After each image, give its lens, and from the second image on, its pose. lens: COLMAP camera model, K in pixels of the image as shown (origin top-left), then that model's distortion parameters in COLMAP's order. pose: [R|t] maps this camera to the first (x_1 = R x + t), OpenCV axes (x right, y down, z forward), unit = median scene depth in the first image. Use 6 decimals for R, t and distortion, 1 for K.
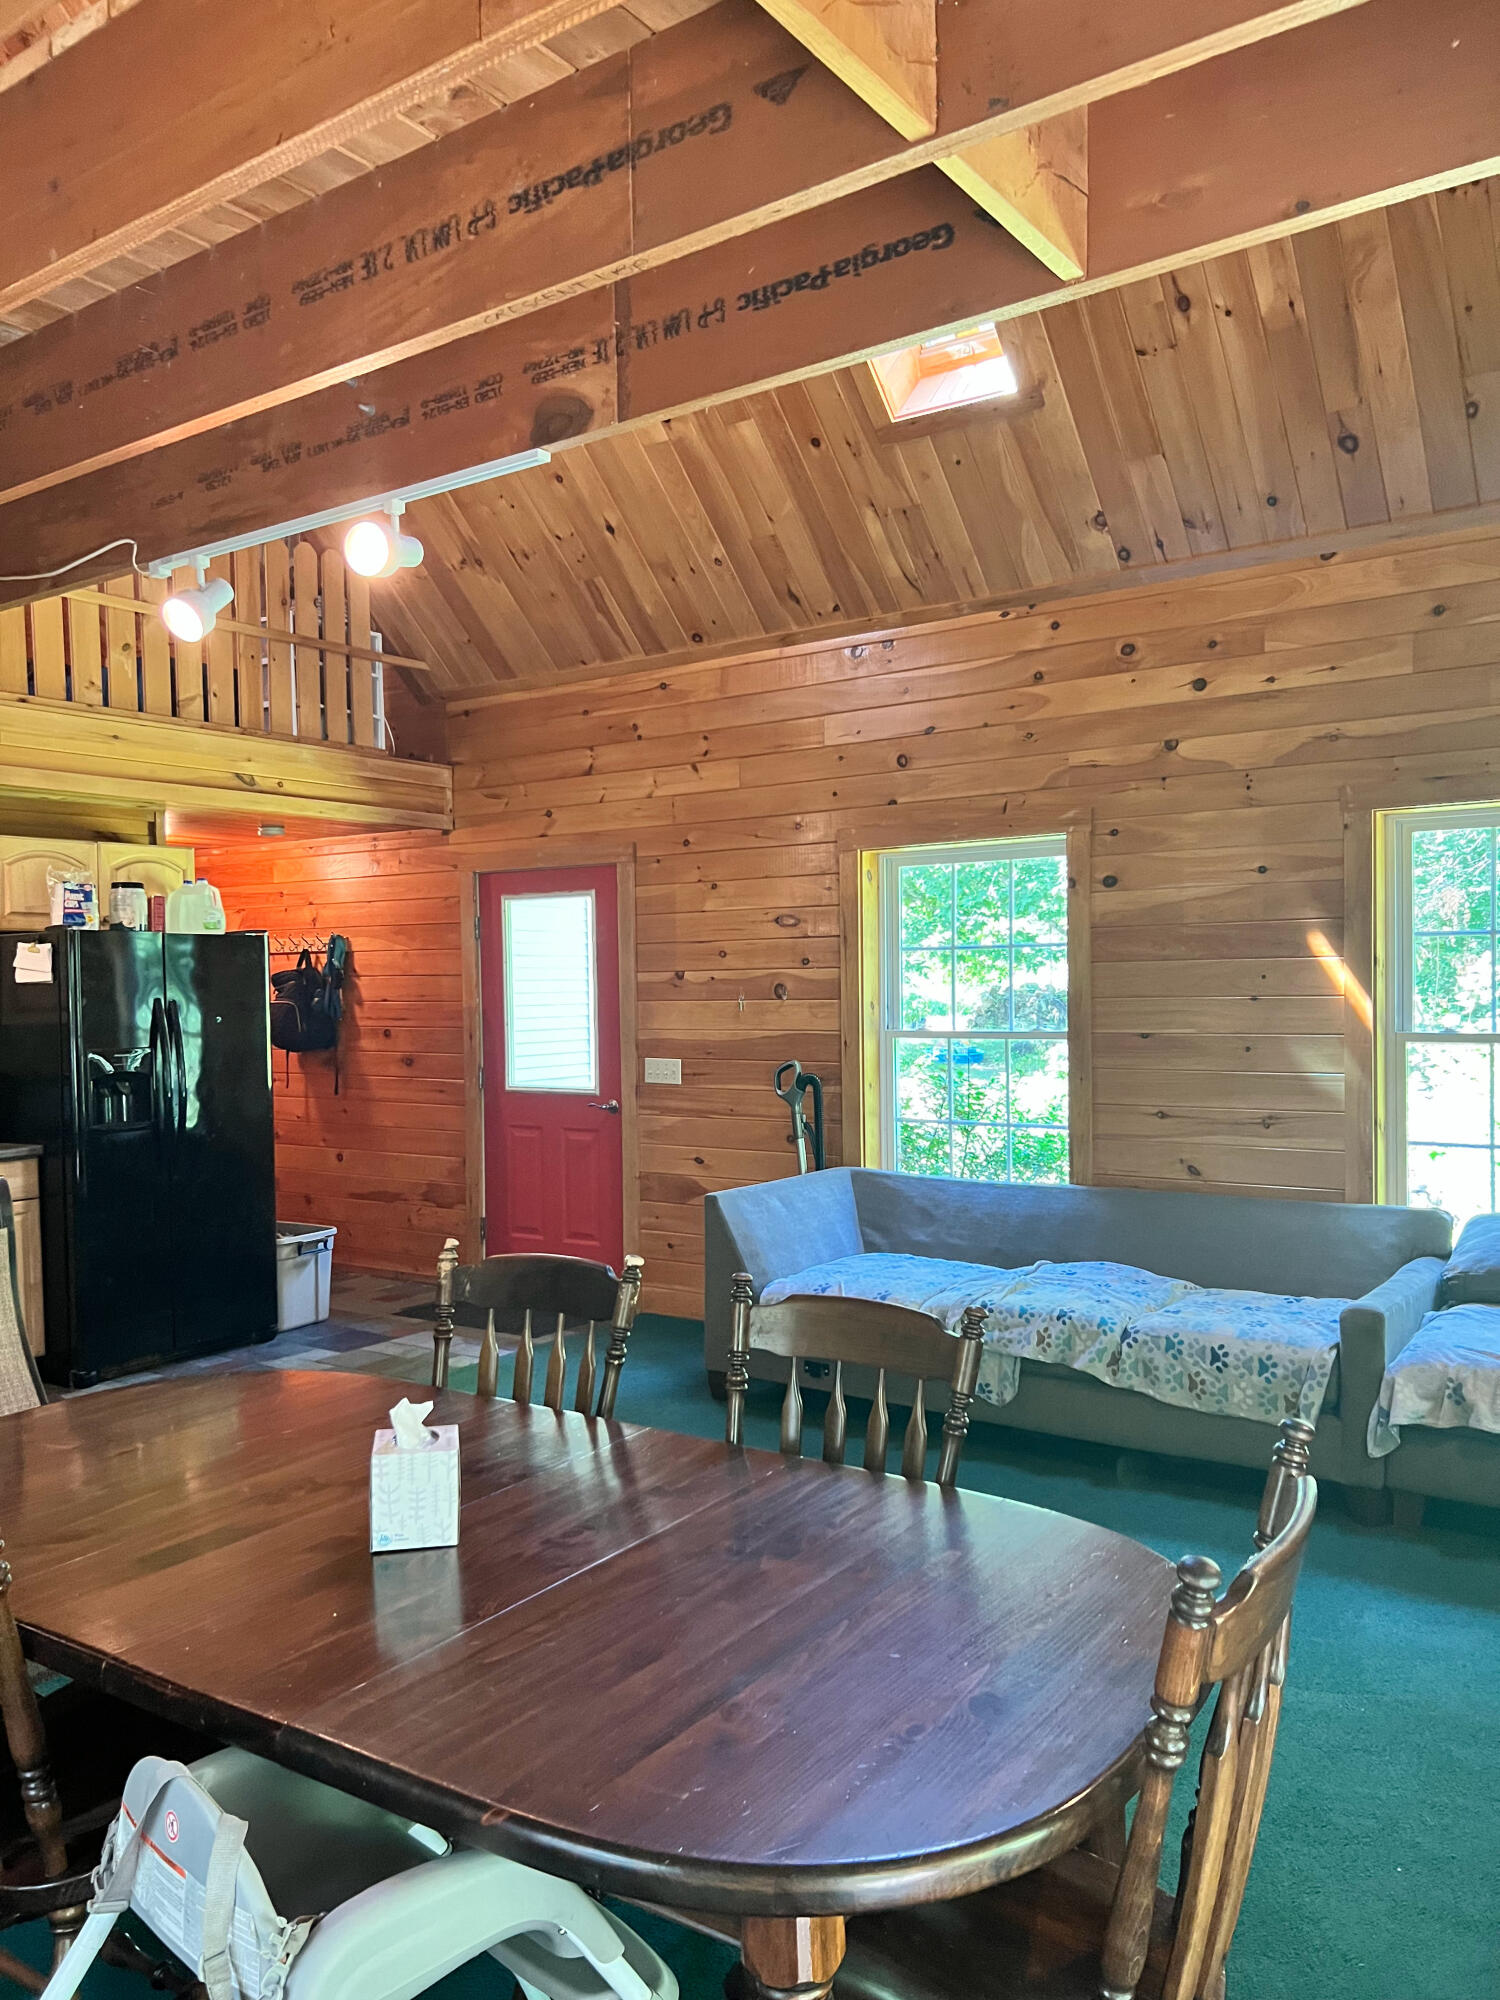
lens RADIAL K [[1525.5, 0, 757.5], [0, 1525.5, 1010.5], [0, 0, 1]] dist [0.056295, -0.052117]
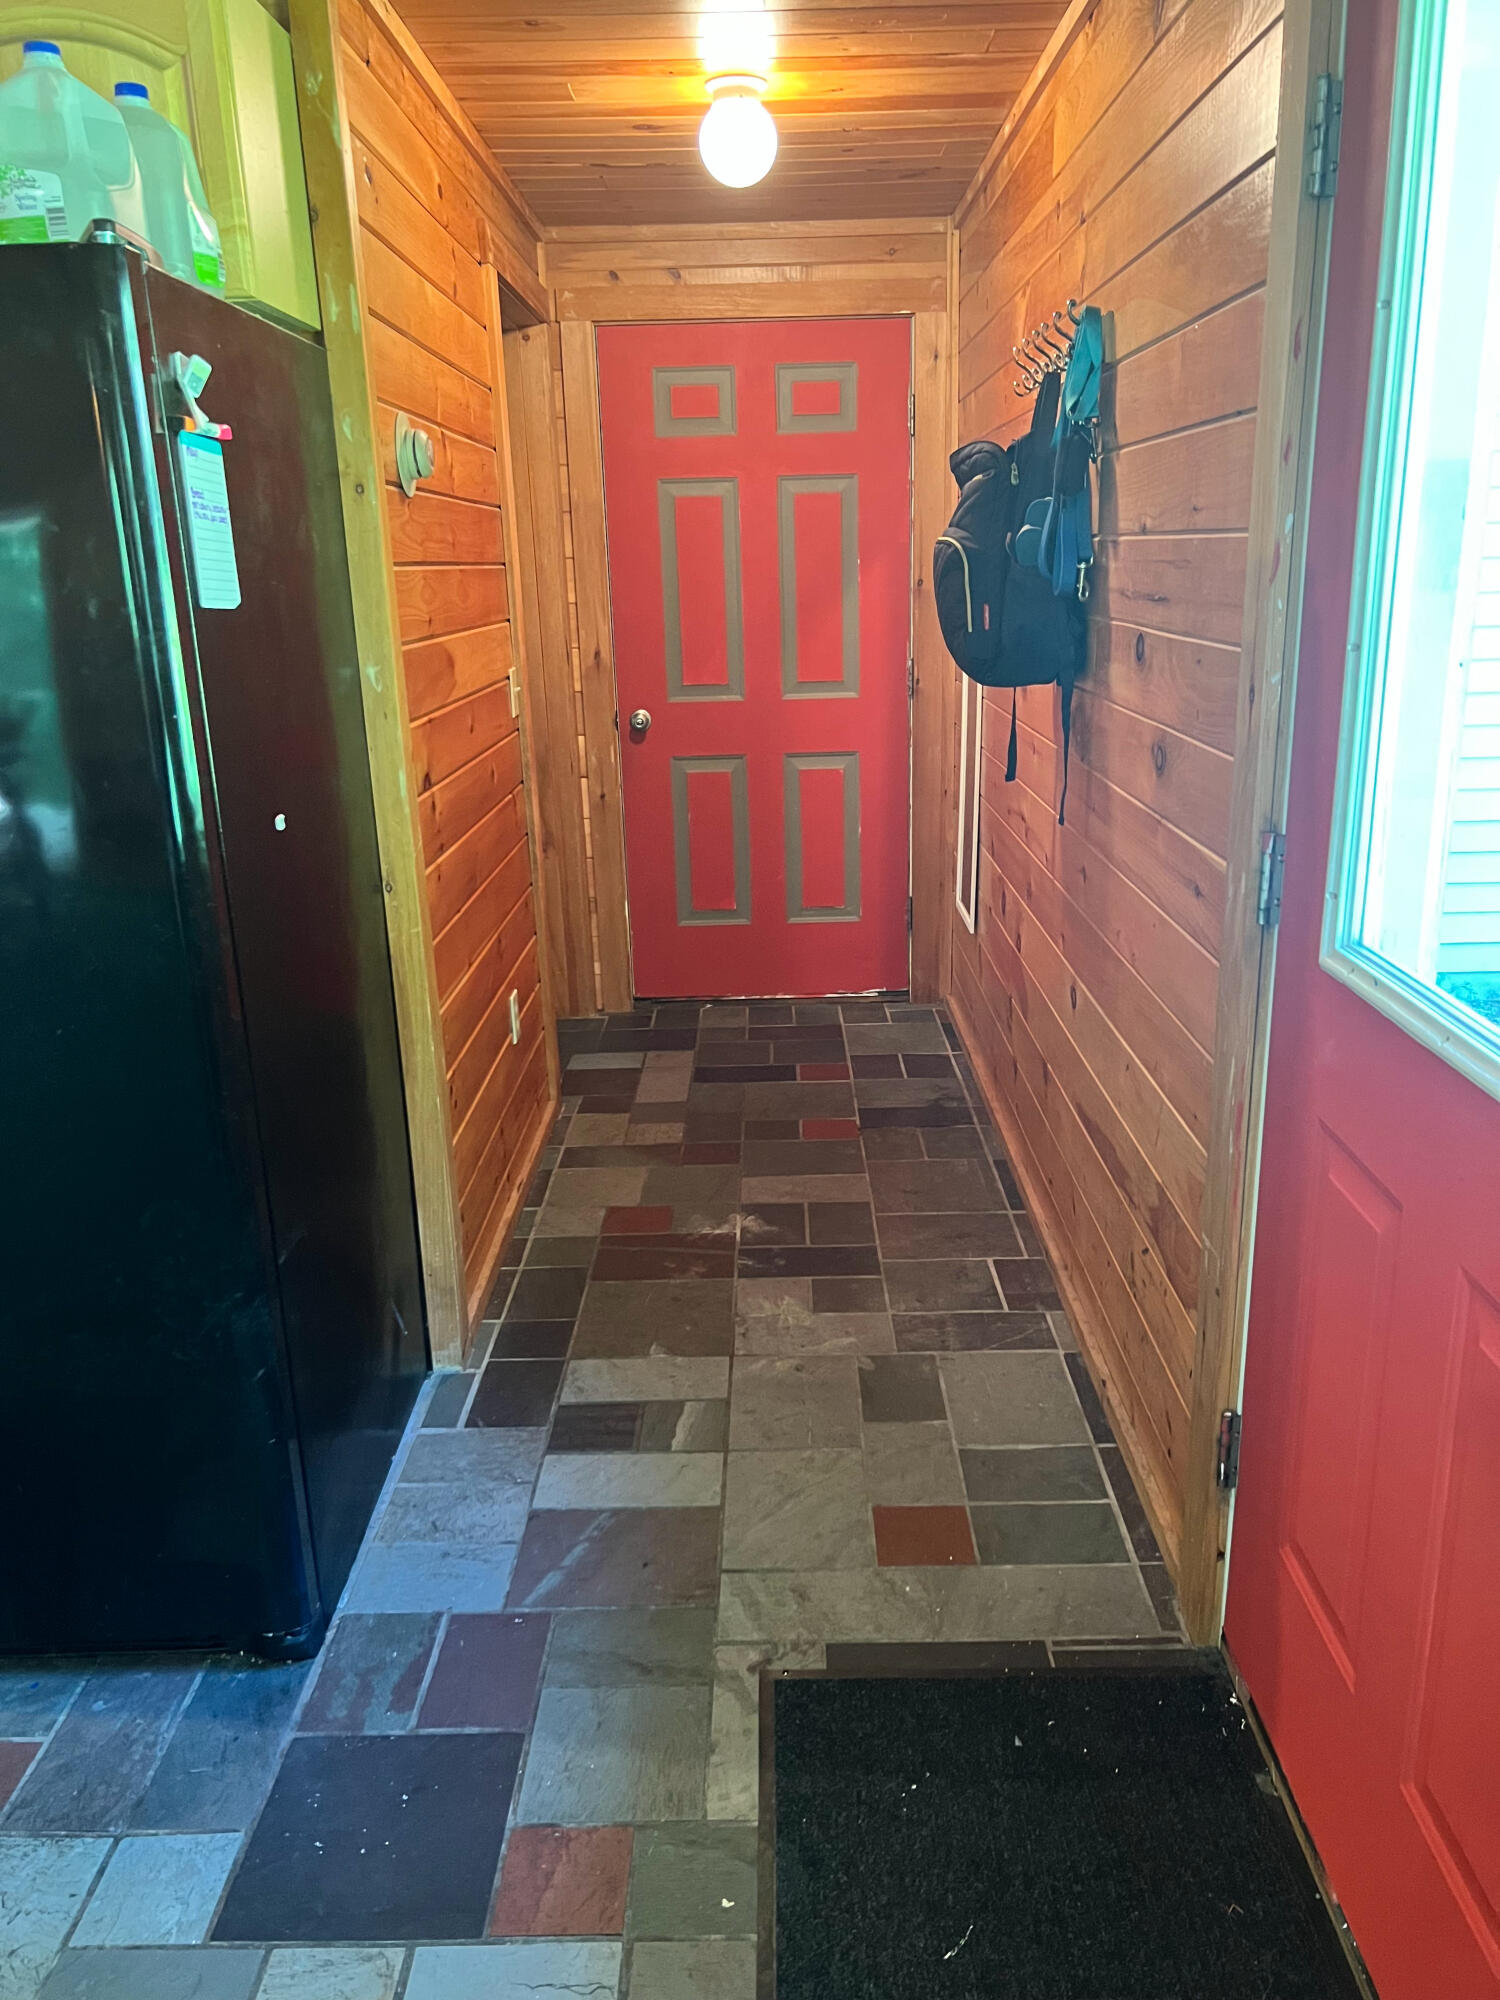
lens RADIAL K [[1525.5, 0, 757.5], [0, 1525.5, 1010.5], [0, 0, 1]] dist [0.056295, -0.052117]
pose [[0.571429, 0.241834, -0.784210, -0.036909], [0.001739, 0.955235, 0.295842, -0.007330], [0.820650, -0.170417, 0.545428, 0.787504]]
